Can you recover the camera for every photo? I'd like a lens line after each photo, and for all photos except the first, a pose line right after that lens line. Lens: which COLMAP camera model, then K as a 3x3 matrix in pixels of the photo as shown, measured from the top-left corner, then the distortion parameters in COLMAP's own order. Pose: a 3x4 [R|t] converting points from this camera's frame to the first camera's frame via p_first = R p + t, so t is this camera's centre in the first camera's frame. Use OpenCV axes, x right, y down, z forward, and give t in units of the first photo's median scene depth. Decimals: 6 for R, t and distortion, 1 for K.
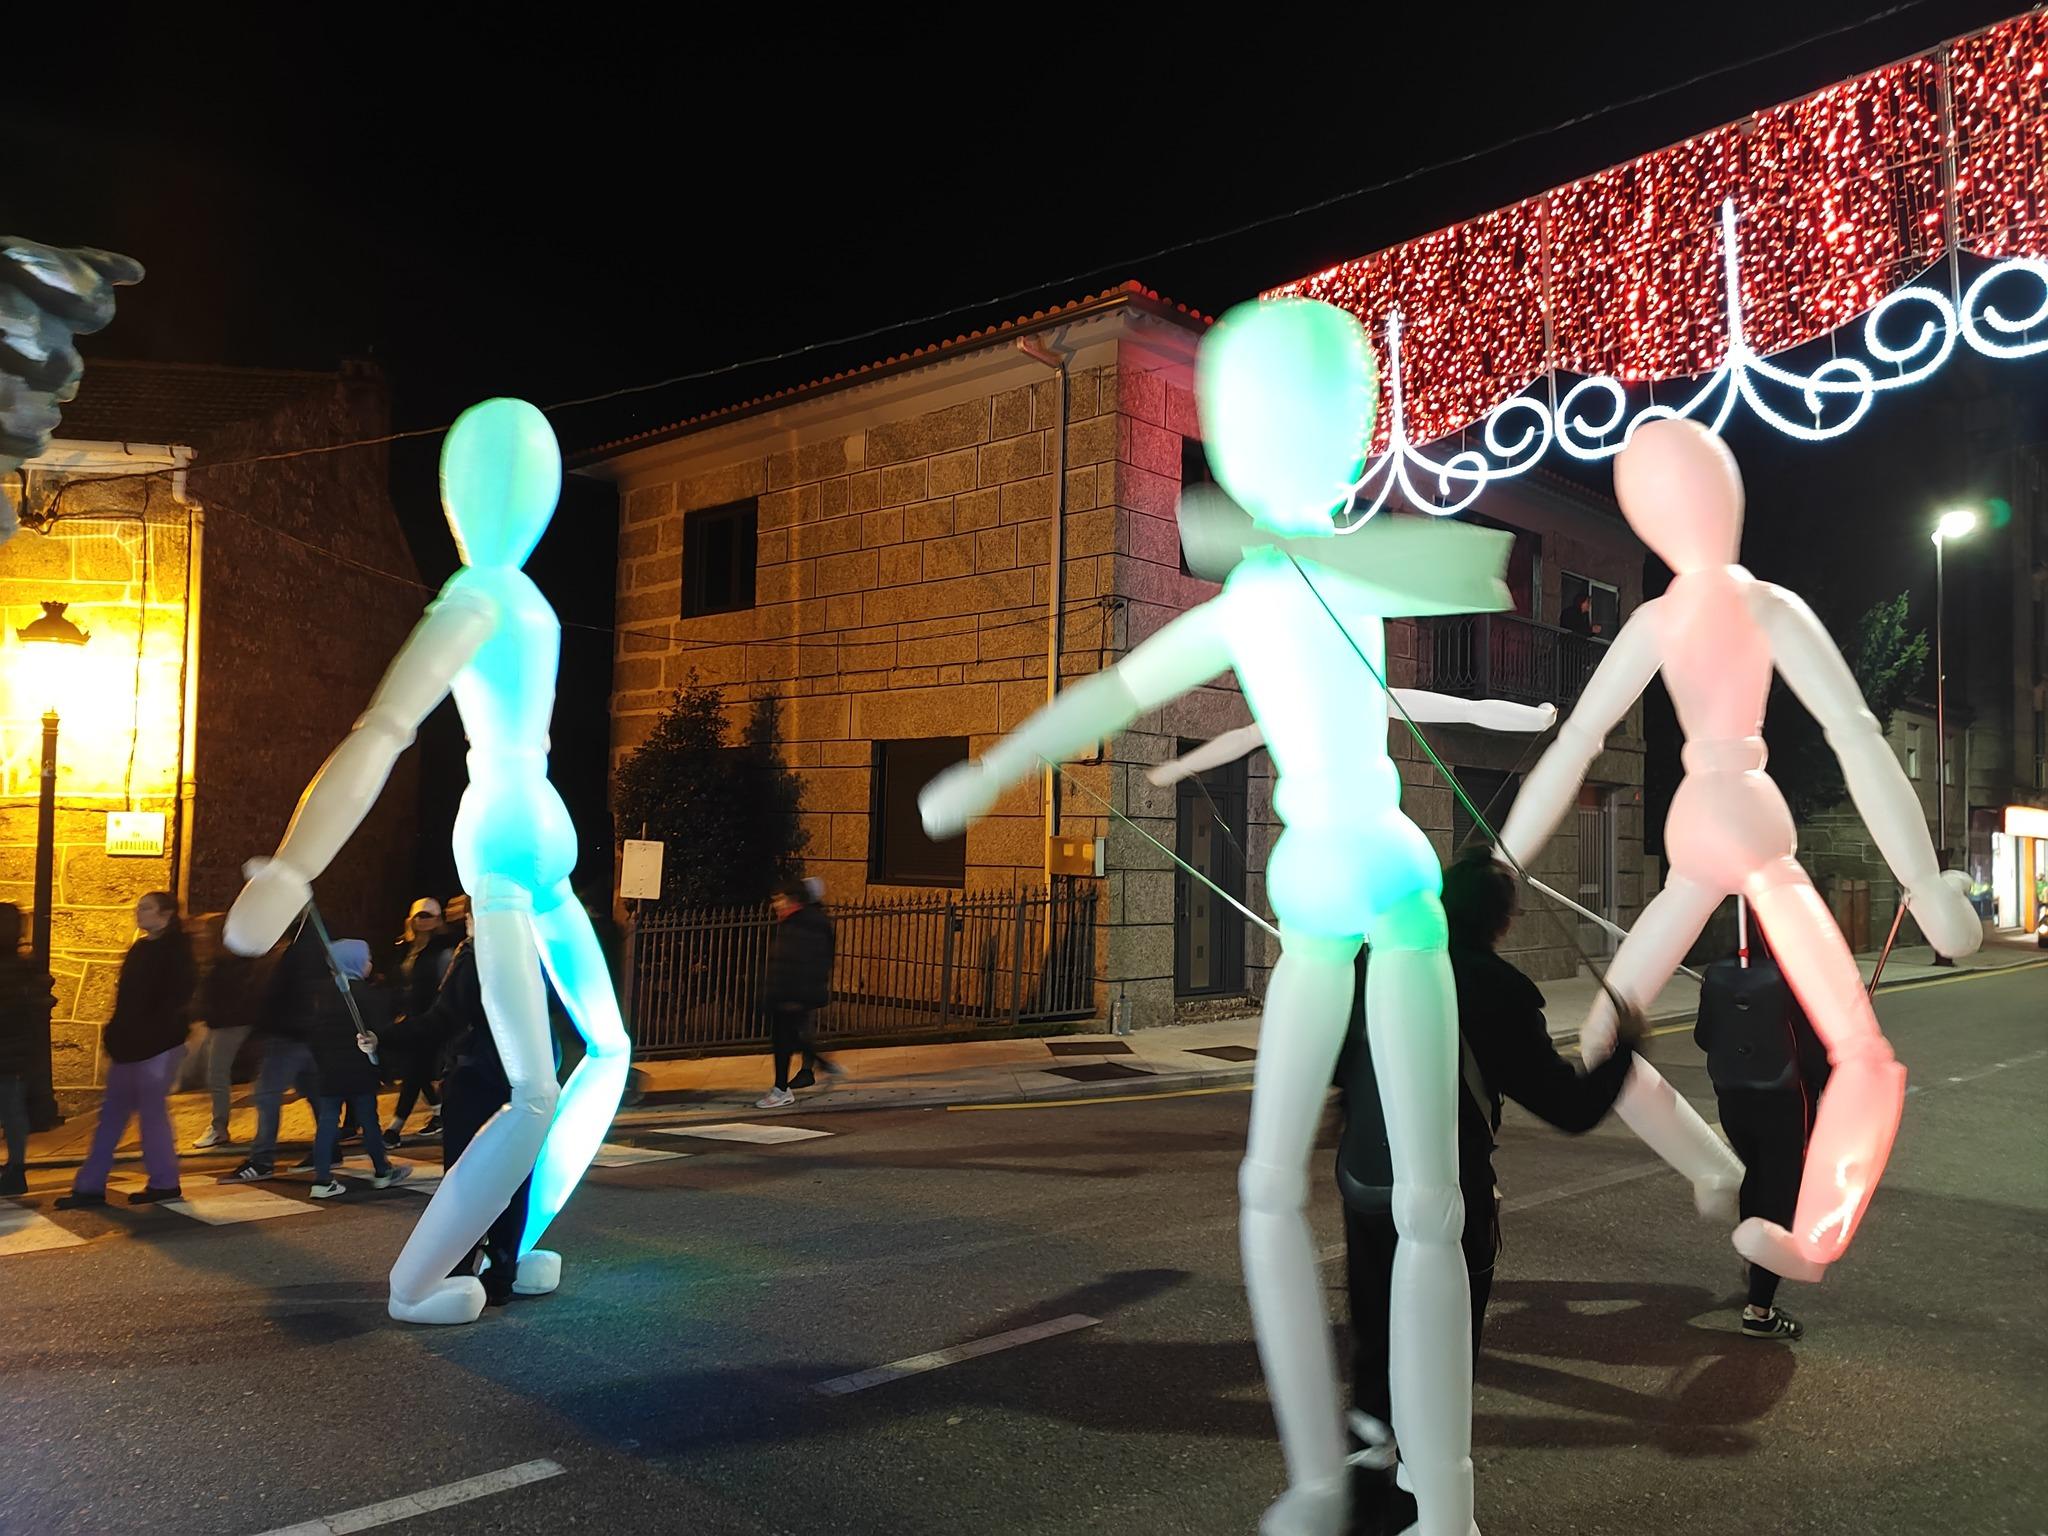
lens RADIAL K [[1471.6, 0, 1036.1], [0, 1471.6, 761.2], [0, 0, 1]] dist [0.075282, -0.087655]
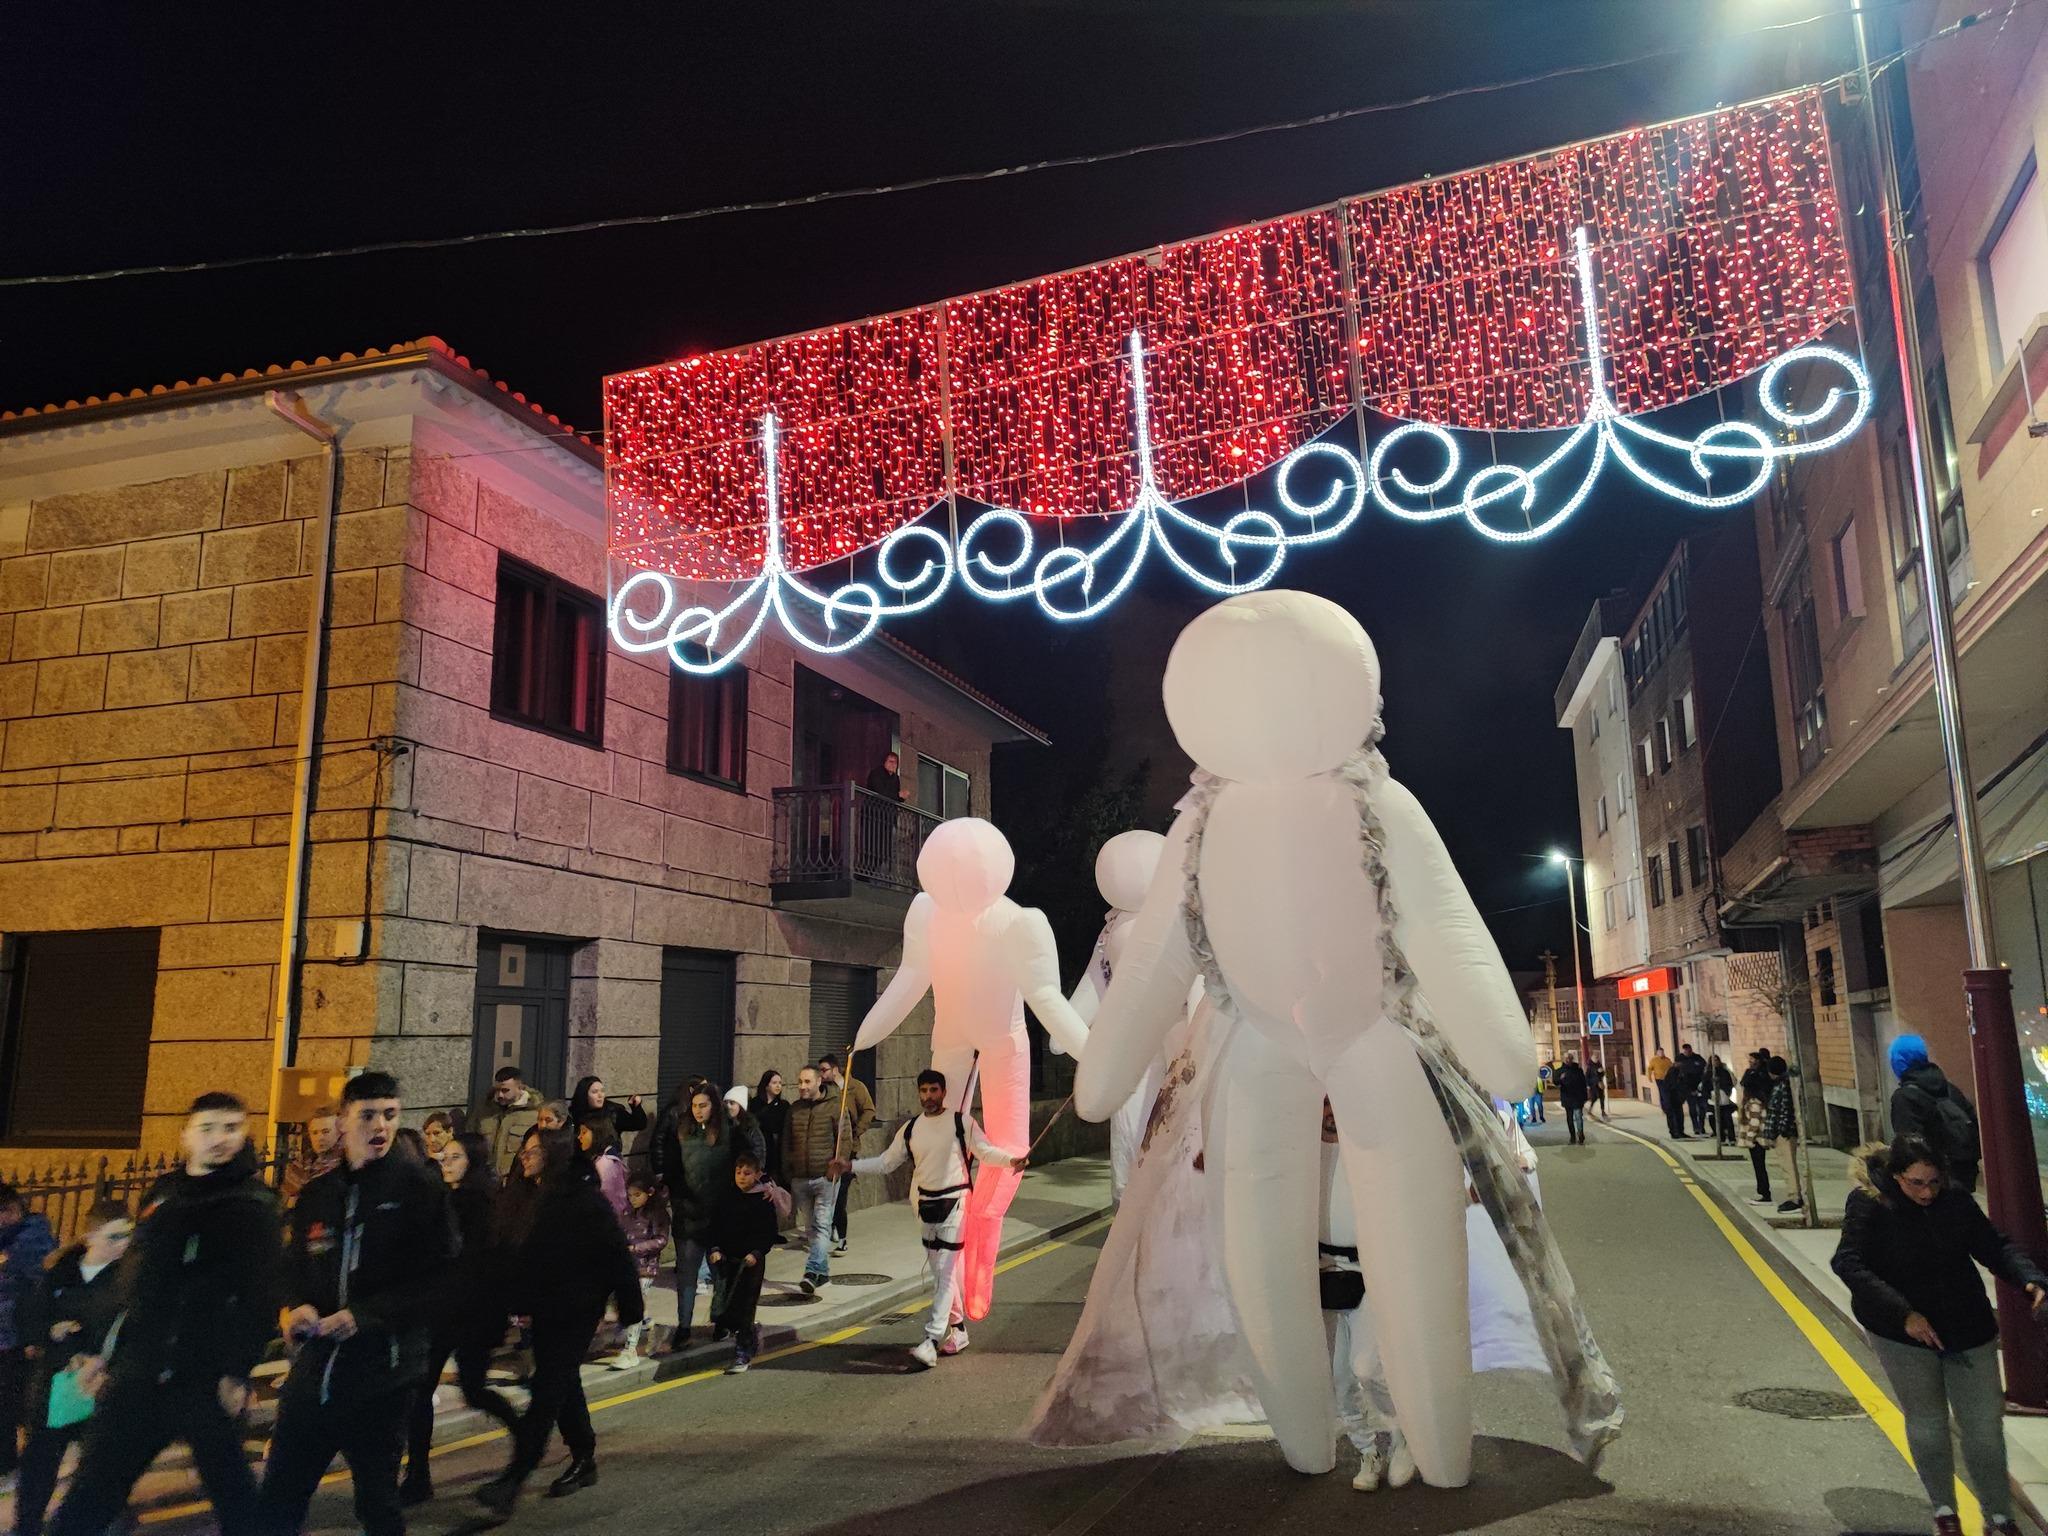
lens RADIAL K [[1486.9, 0, 1024.0], [0, 1486.9, 768.0], [0, 0, 1]] dist [0.049040, -0.039494]
pose [[0.903980, 0.045275, 0.425171, 0.024317], [0.008759, 0.992208, -0.124281, 0.001171], [-0.427485, 0.116071, 0.896540, 0.229809]]
